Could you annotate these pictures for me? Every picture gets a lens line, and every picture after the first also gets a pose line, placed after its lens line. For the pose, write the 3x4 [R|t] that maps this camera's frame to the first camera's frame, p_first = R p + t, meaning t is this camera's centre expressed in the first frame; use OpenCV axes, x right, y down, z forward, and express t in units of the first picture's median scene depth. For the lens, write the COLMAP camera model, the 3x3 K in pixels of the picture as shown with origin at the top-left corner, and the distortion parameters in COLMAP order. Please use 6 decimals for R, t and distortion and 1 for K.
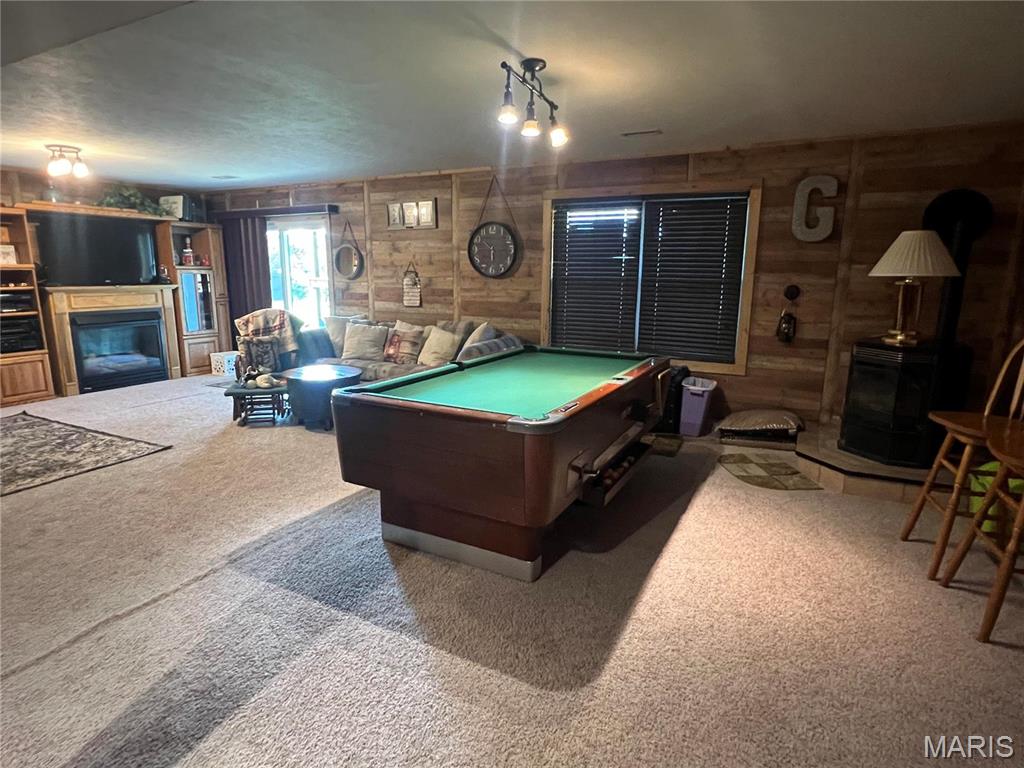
lens RADIAL K [[566.9, 0, 510.5], [0, 566.9, 387.9], [0, 0, 1]] dist [-0.007001, -0.001755]
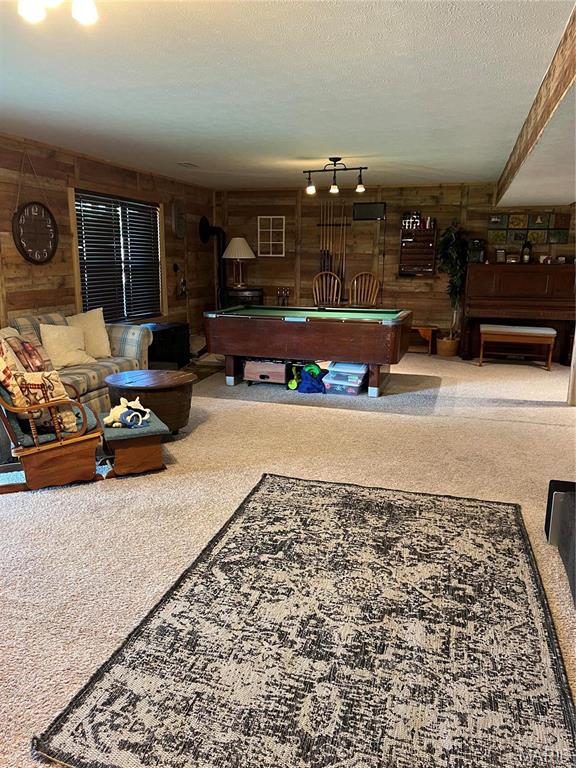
lens RADIAL K [[591.5, 0, 286.8], [0, 591.5, 383.2], [0, 0, 1]] dist [0.041257, -0.014165]
pose [[-0.200546, -0.213974, 0.956032, -1.263878], [0.194937, 0.947628, 0.252985, -0.211341], [-0.960094, 0.237101, -0.148331, 0.960046]]
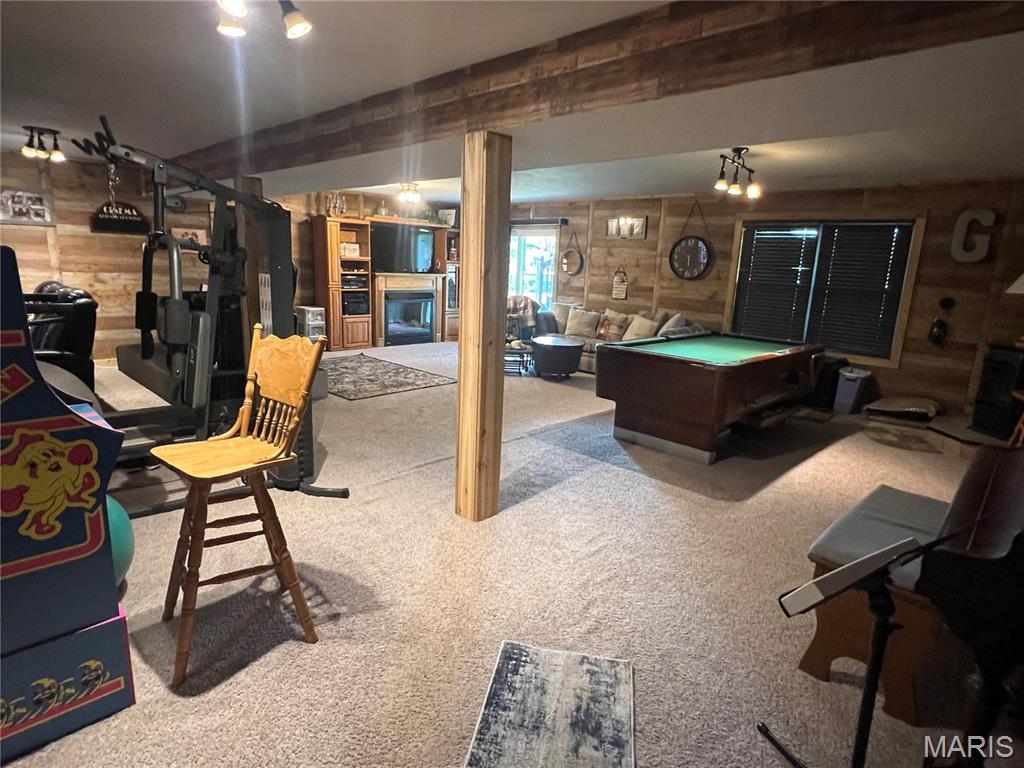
lens RADIAL K [[566.9, 0, 508.8], [0, 566.9, 384.5], [0, 0, 1]] dist [-0.007001, -0.001755]
pose [[0.954653, 0.095040, -0.282144, -0.039831], [-0.094454, 0.995405, 0.015708, 0.070257], [0.282341, 0.011654, 0.959243, -0.400027]]
